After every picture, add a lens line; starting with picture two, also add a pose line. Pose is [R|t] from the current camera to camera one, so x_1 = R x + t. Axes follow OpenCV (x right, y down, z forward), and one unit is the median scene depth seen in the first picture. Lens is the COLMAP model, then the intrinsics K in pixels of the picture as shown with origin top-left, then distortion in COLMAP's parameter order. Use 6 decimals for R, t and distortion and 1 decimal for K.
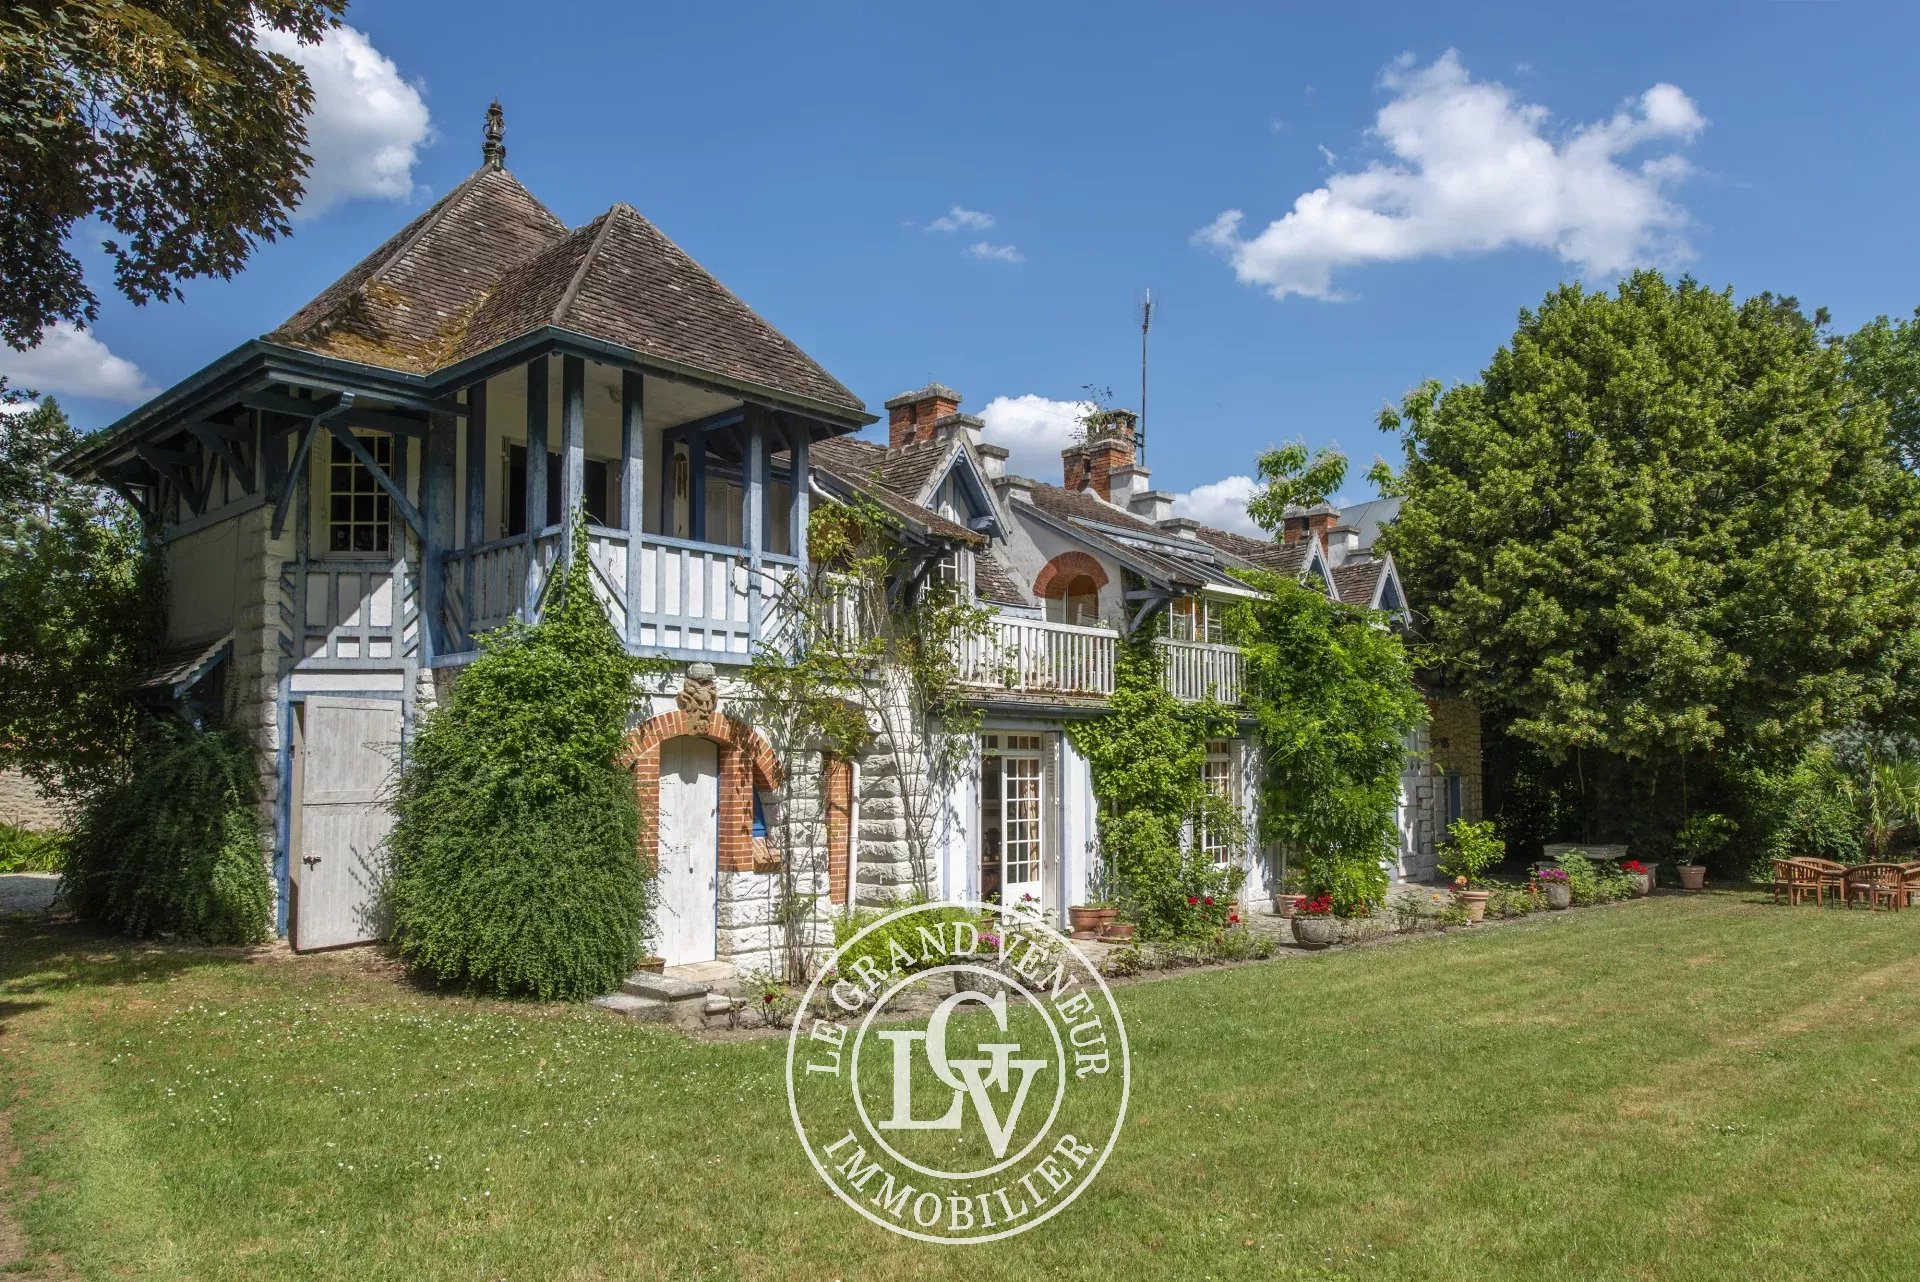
lens RADIAL K [[1317.5, 0, 951.4], [0, 1317.5, 657.2], [0, 0, 1]] dist [-0.010325, -0.003268]
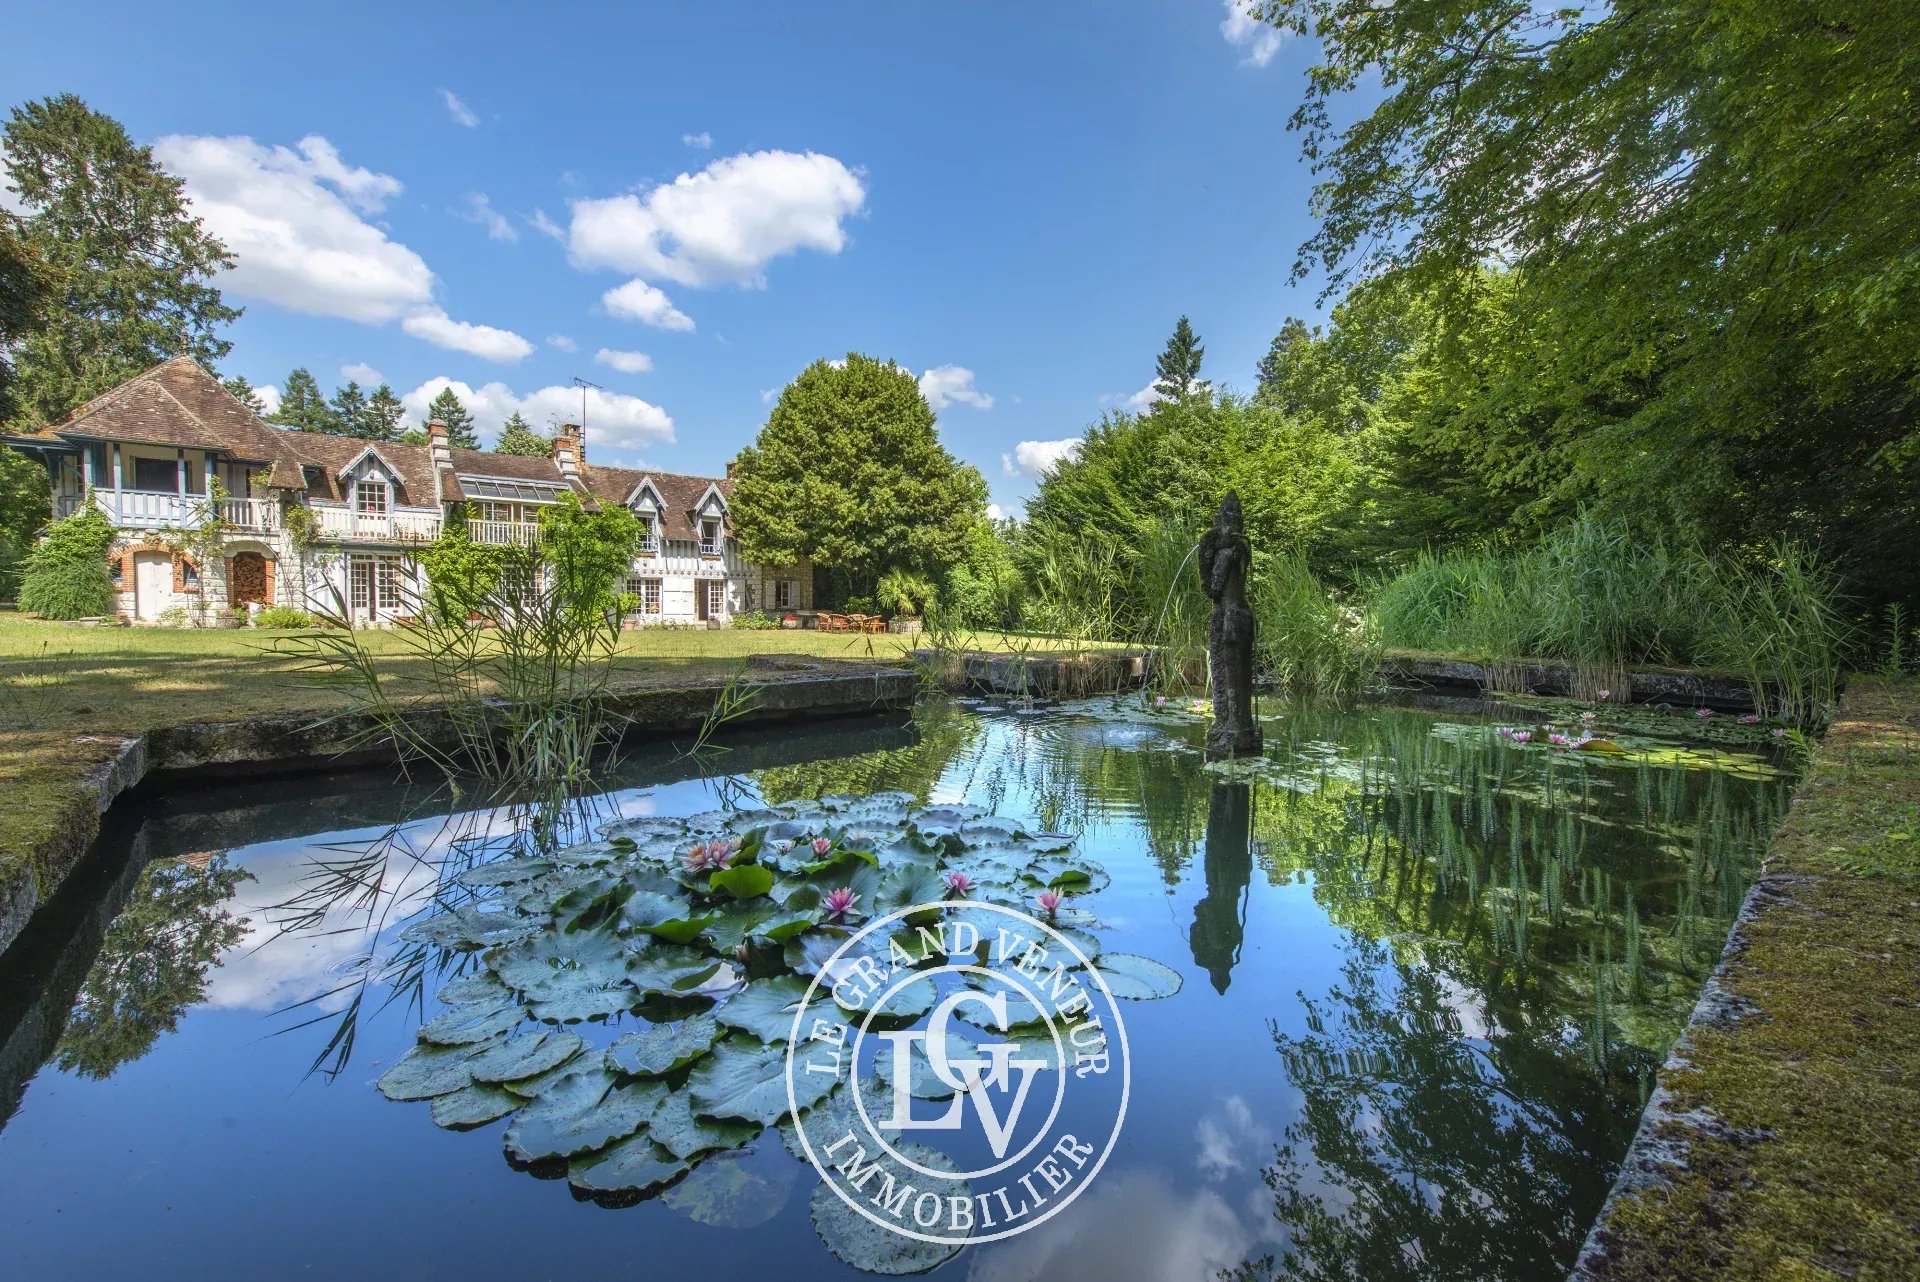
lens RADIAL K [[789.6, 0, 1006.9], [0, 789.6, 633.5], [0, 0, 1]] dist [0.007791, -0.004027]
pose [[0.994323, 0.017602, -0.104941, 1.977875], [-0.003477, 0.991070, 0.133297, -0.006887], [0.106350, -0.132175, 0.985505, -0.699423]]
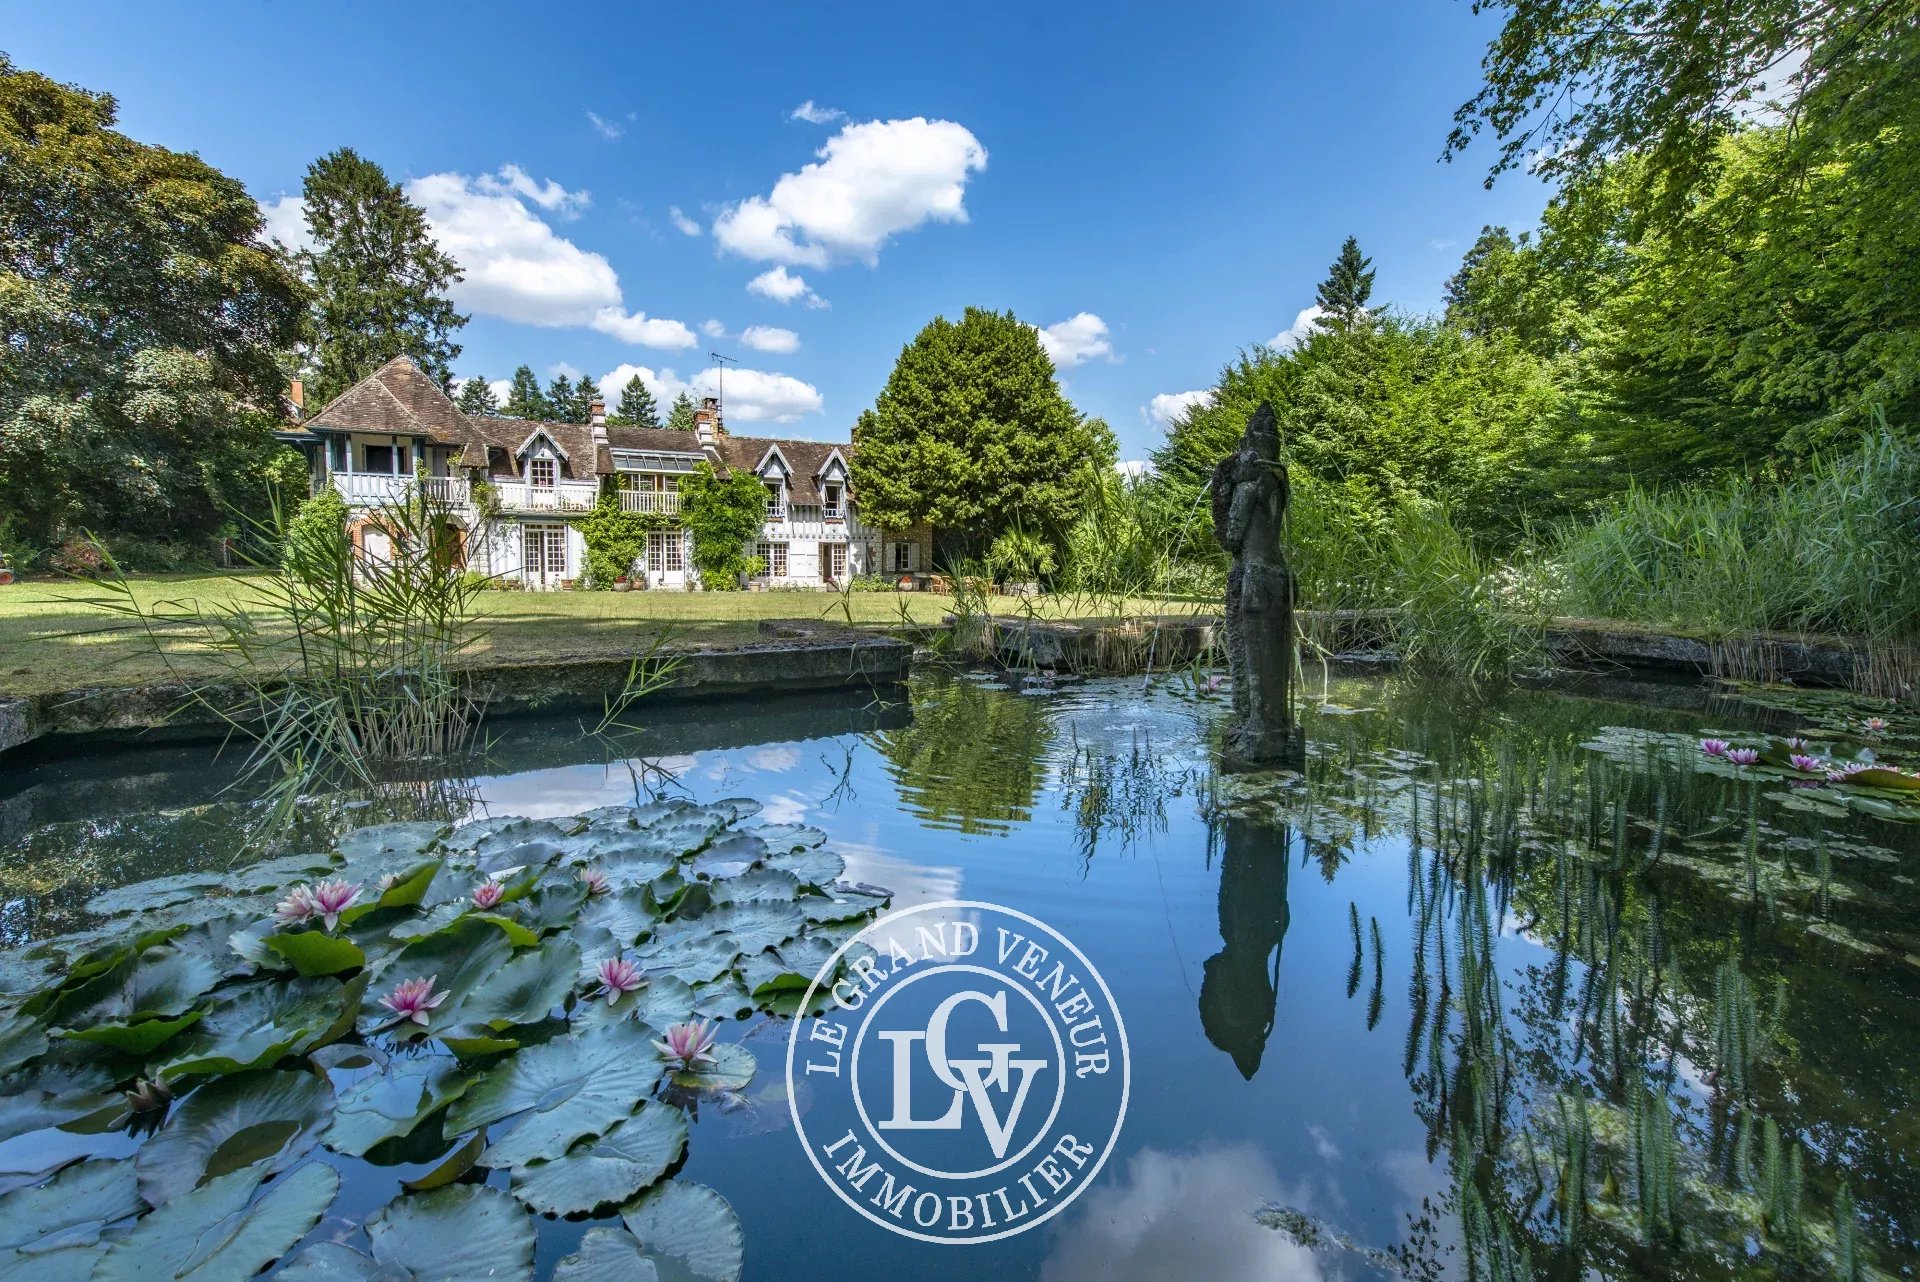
lens RADIAL K [[795.8, 0, 961.2], [0, 795.8, 611.6], [0, 0, 1]] dist [0.007324, -0.003026]
pose [[0.939579, 0.026217, -0.341327, 2.061517], [0.027195, 0.988196, 0.150764, 0.005519], [0.341250, -0.150937, 0.927775, -0.584540]]
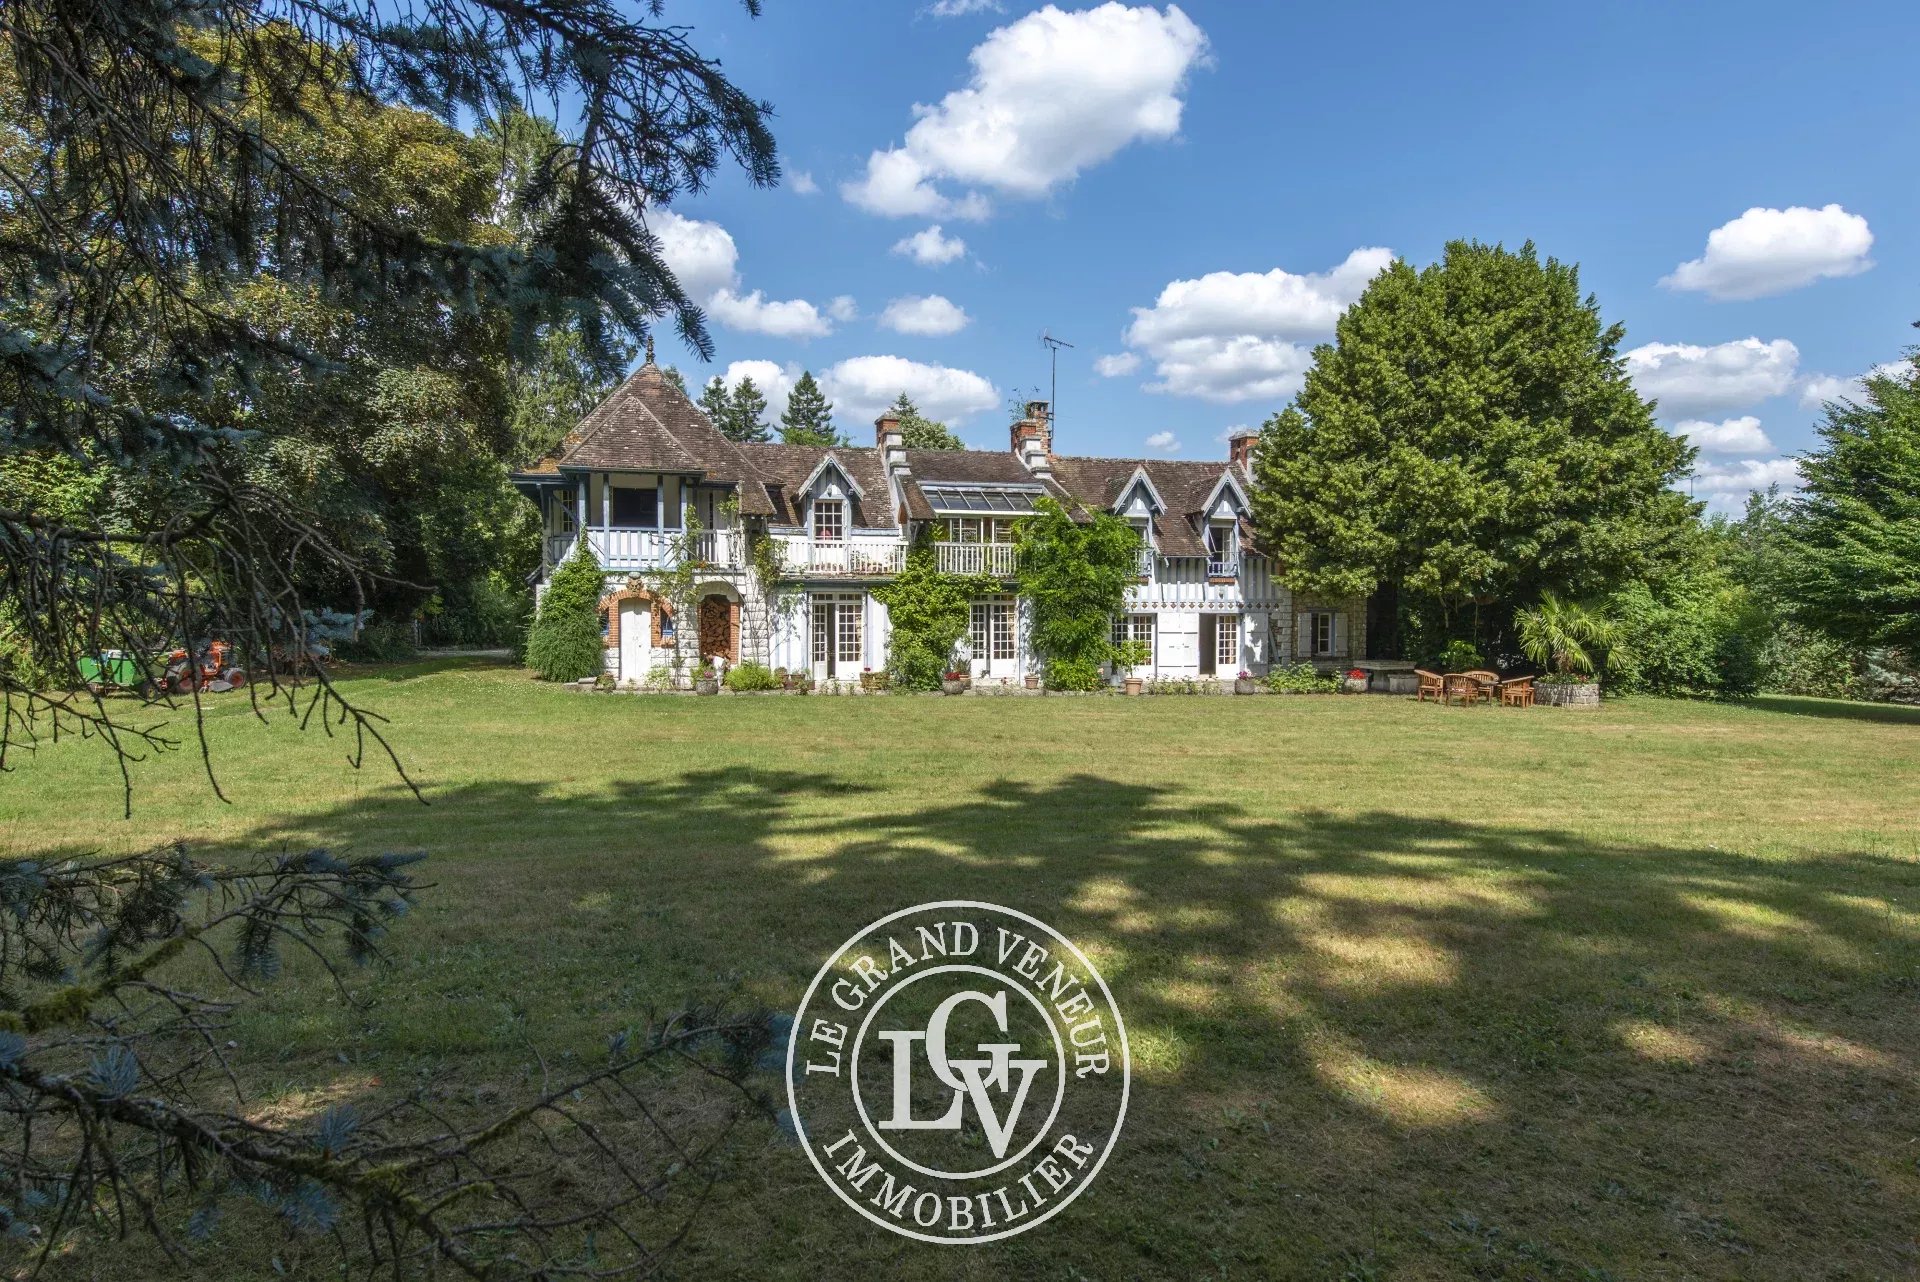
lens RADIAL K [[1092.6, 0, 939.2], [0, 1092.6, 640.5], [0, 0, 1]] dist [0.017245, -0.003048]
pose [[0.845959, 0.019081, -0.532906, 1.457929], [0.045458, 0.993141, 0.107722, -0.065534], [0.531306, -0.115353, 0.839290, -0.562207]]
